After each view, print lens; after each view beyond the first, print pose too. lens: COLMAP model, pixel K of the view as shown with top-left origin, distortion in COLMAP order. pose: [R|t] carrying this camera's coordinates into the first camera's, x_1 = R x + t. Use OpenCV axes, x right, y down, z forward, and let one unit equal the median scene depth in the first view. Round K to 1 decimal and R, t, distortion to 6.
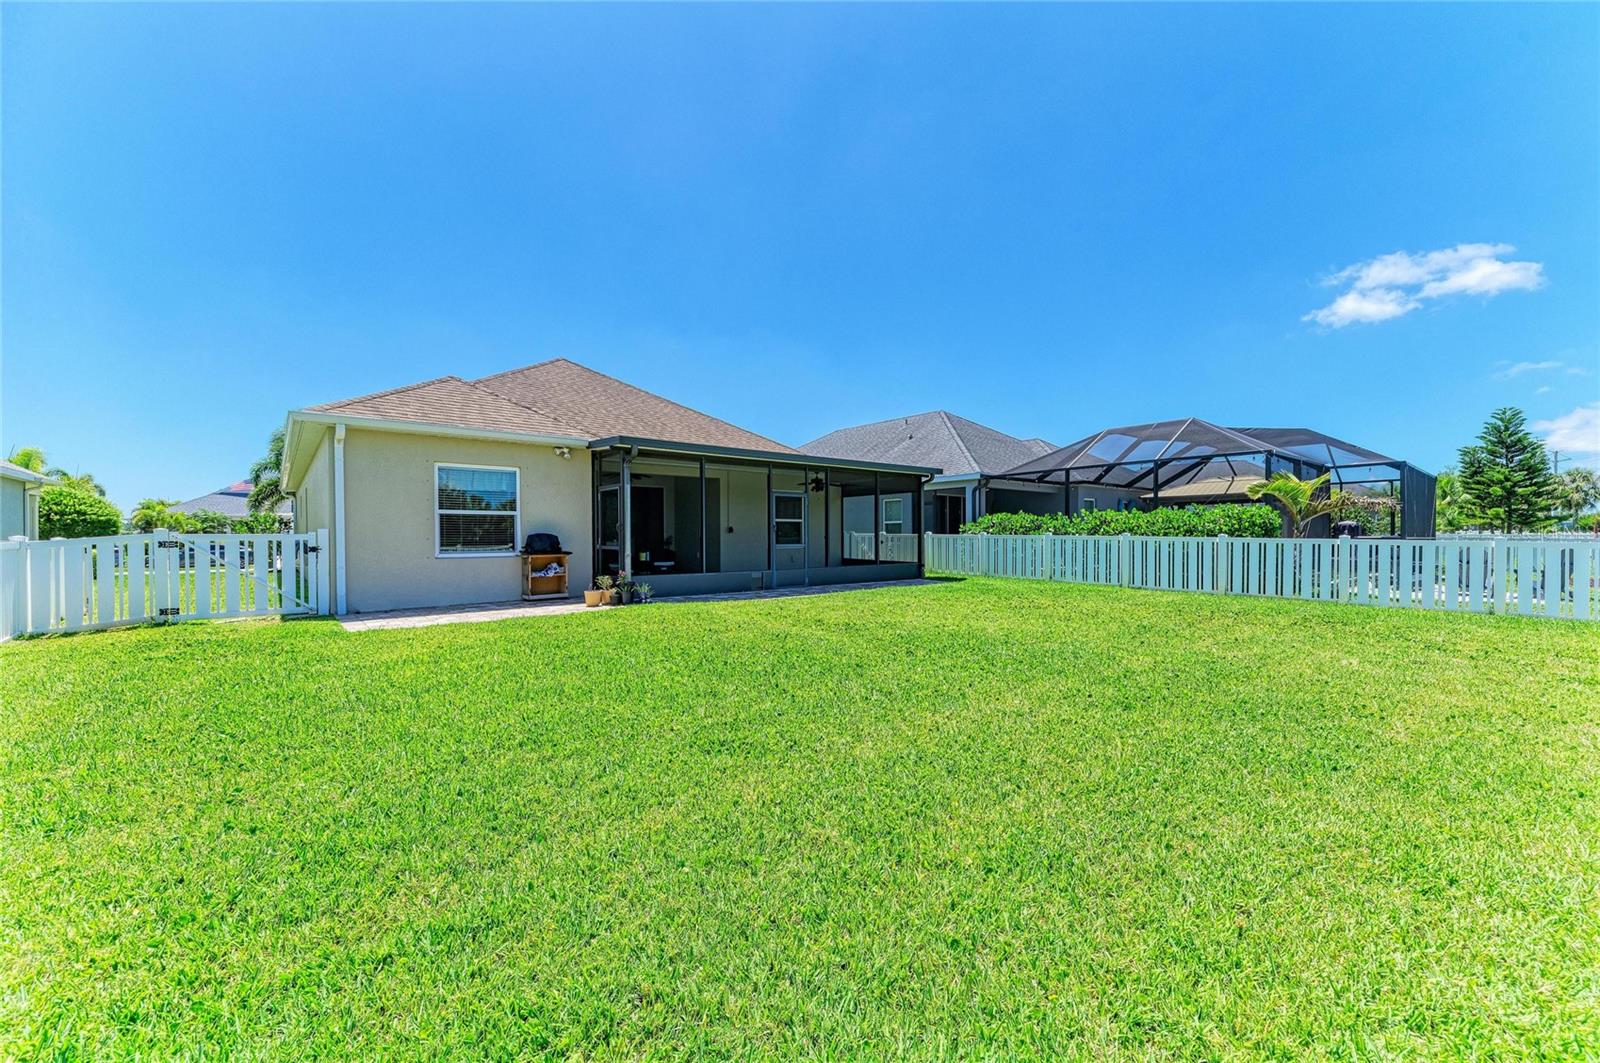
lens RADIAL K [[632.1, 0, 813.0], [0, 632.1, 541.8], [0, 0, 1]] dist [0.017913, -0.000521]
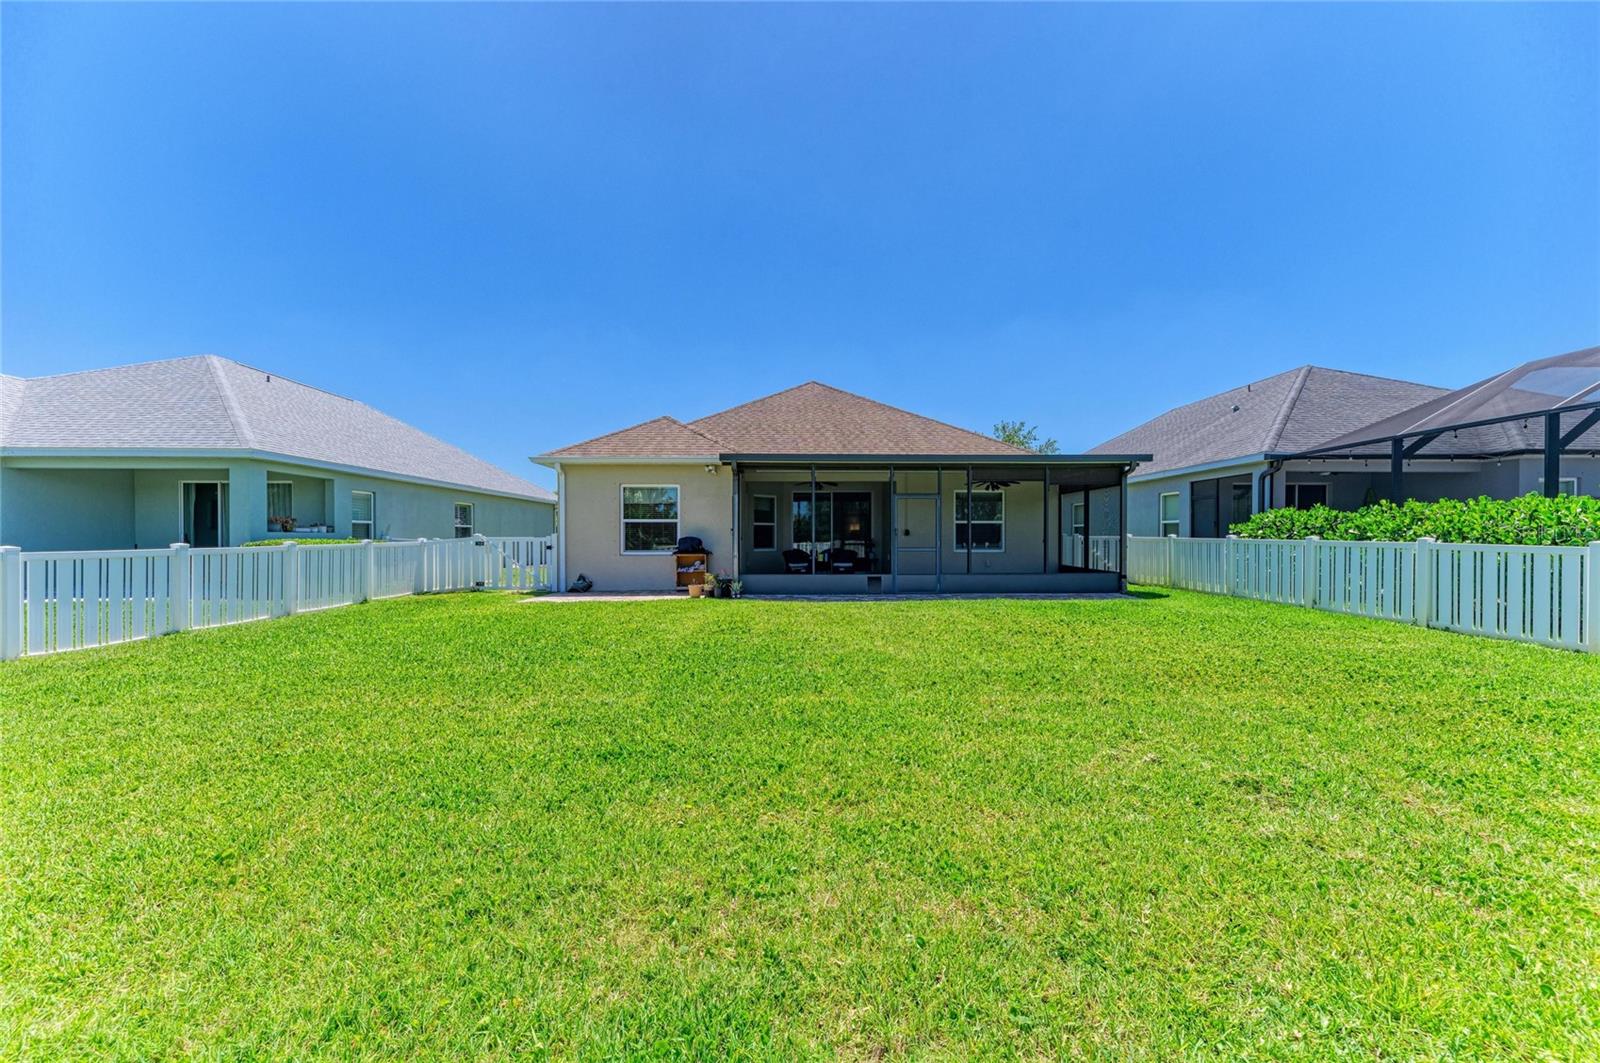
lens RADIAL K [[632.1, 0, 813.0], [0, 632.1, 541.8], [0, 0, 1]] dist [0.017913, -0.000521]
pose [[0.784847, 0.008993, -0.619625, 0.401003], [-0.007349, 0.999959, 0.005205, -0.008867], [0.619647, 0.000468, 0.784881, 0.138566]]
